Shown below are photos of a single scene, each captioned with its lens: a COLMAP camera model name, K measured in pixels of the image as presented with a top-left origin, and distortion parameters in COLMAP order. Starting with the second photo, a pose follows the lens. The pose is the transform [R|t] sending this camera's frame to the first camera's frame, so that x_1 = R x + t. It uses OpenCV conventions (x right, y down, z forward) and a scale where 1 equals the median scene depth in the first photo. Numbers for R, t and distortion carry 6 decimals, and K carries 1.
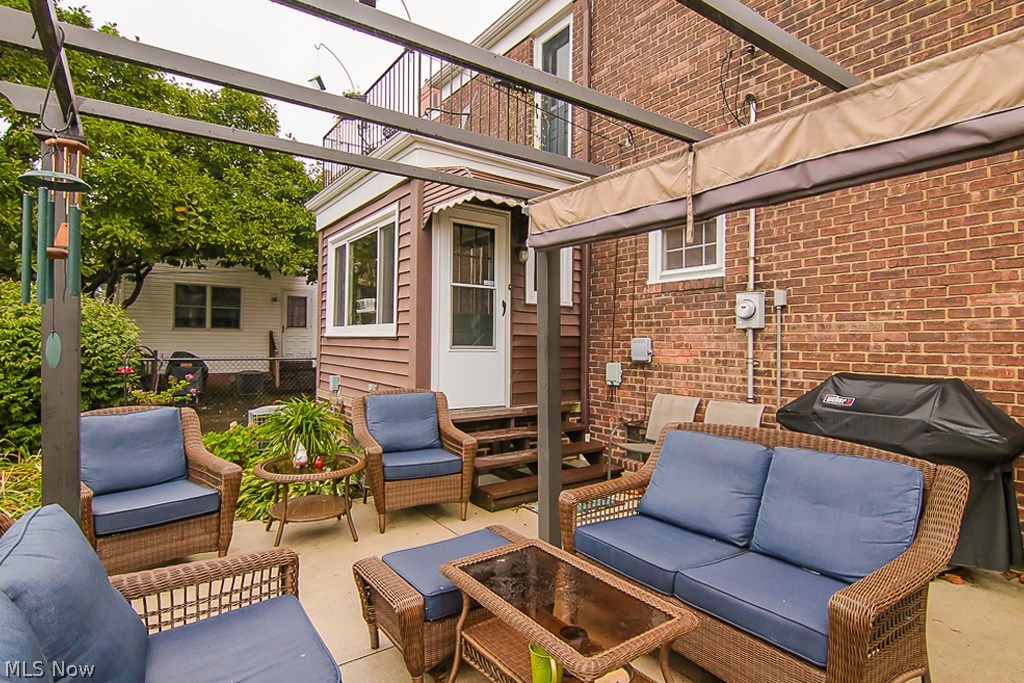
lens RADIAL K [[529.9, 0, 510.7], [0, 529.9, 341.3], [0, 0, 1]] dist [0.010760, -0.001661]
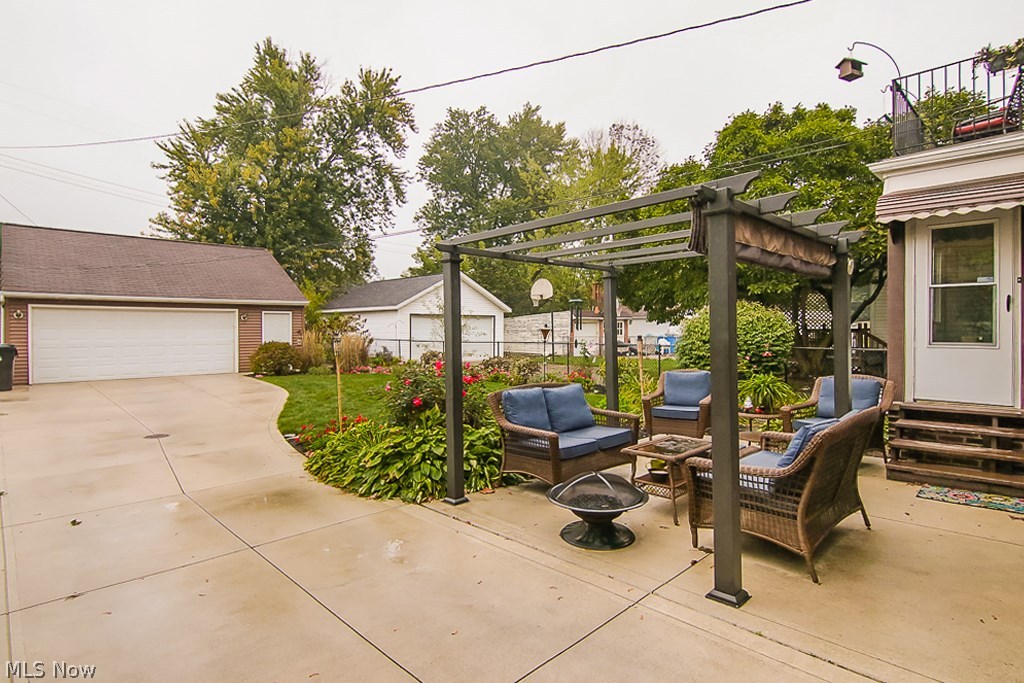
lens RADIAL K [[529.9, 0, 511.7], [0, 529.9, 337.9], [0, 0, 1]] dist [0.010760, -0.001661]
pose [[0.167517, 0.005338, -0.985855, 0.809204], [0.009580, 0.999929, 0.007042, -0.016054], [0.985823, -0.010624, 0.167454, -0.041080]]
